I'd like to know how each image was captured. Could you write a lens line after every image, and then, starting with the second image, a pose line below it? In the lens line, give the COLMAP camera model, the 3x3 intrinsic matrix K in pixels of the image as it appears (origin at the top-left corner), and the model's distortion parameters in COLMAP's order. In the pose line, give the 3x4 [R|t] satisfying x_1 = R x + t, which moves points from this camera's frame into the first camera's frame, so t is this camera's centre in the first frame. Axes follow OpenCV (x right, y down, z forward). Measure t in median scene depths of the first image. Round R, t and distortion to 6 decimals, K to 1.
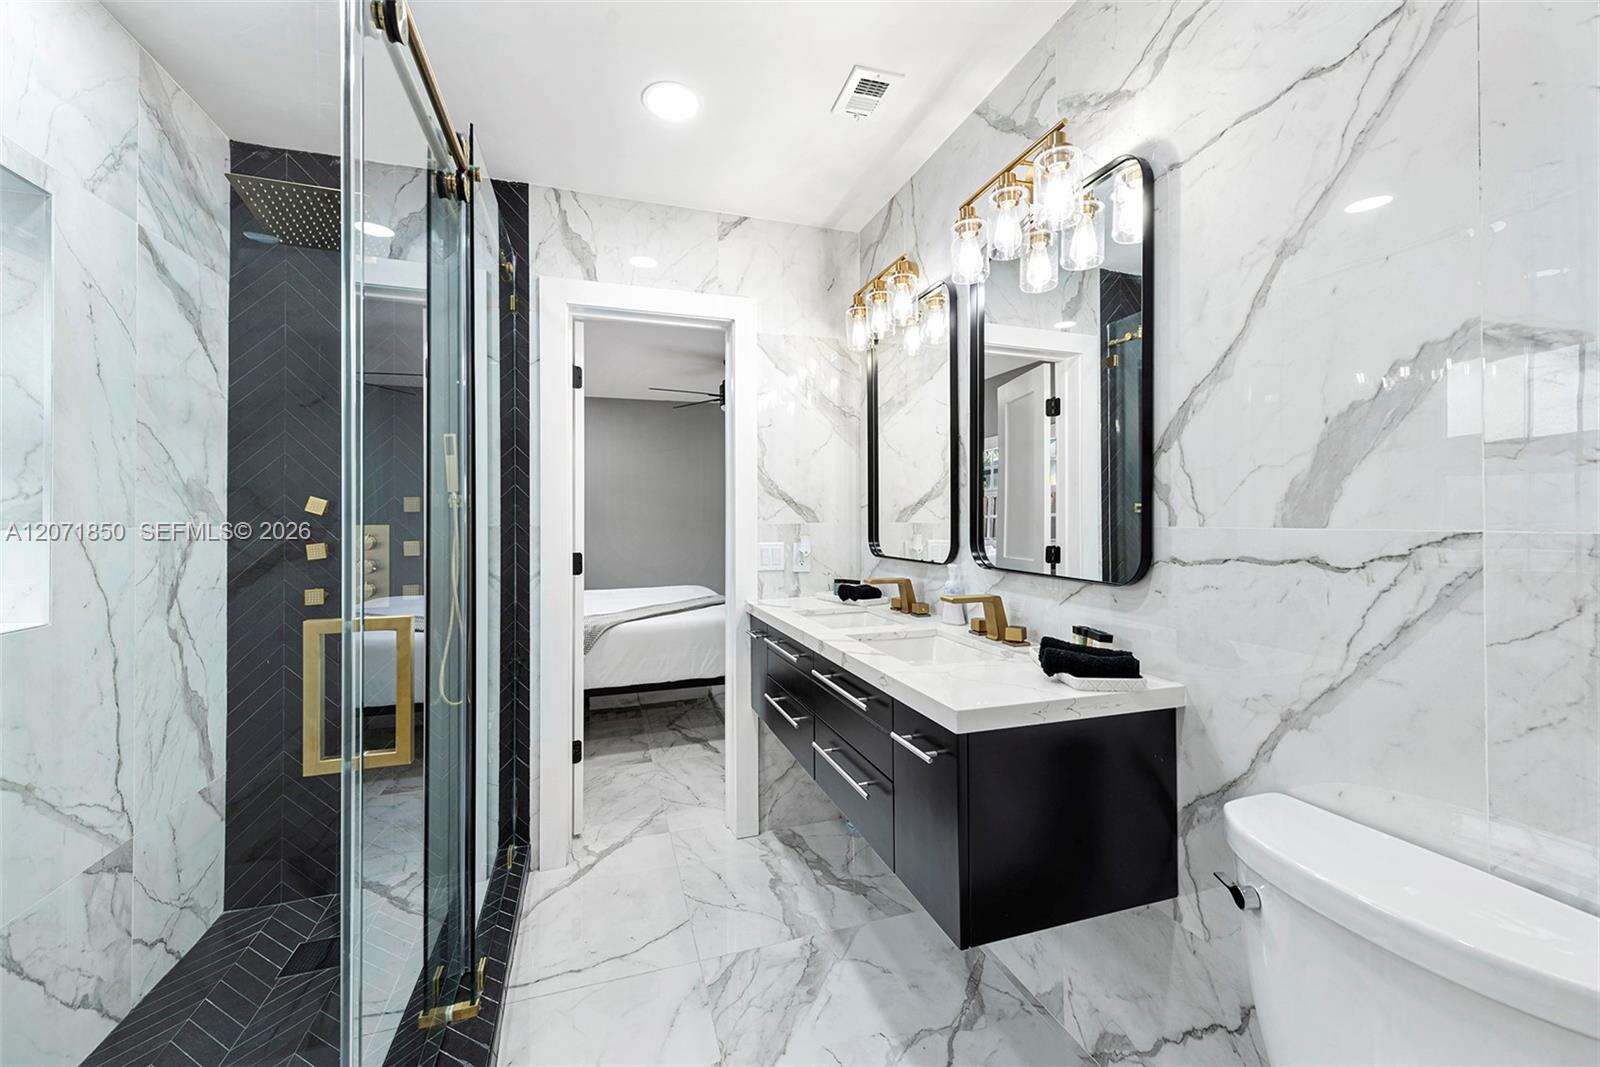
lens RADIAL K [[627.1, 0, 801.4], [0, 627.1, 515.7], [0, 0, 1]] dist [0.000906, 0.000097]
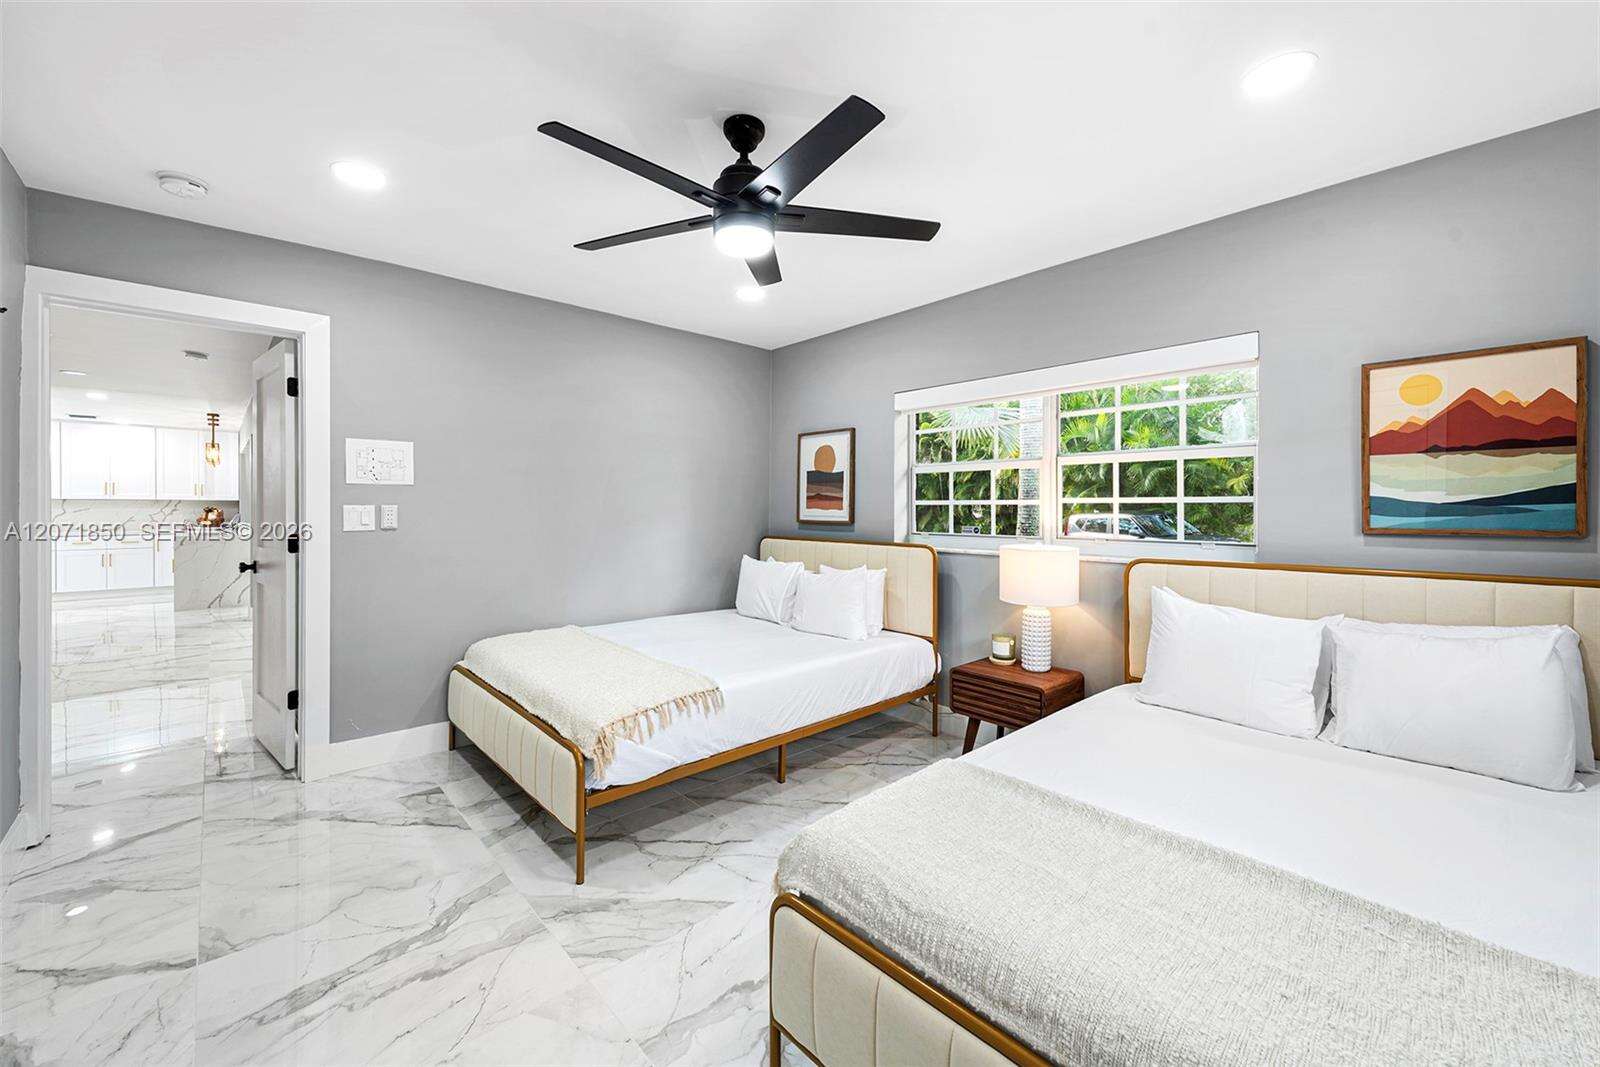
lens RADIAL K [[627.1, 0, 801.4], [0, 627.1, 515.7], [0, 0, 1]] dist [0.000906, 0.000097]
pose [[-0.422314, -0.001403, 0.906449, -0.920978], [-0.004280, 0.999991, -0.000446, 0.011305], [-0.906440, -0.004068, -0.422316, 0.892643]]
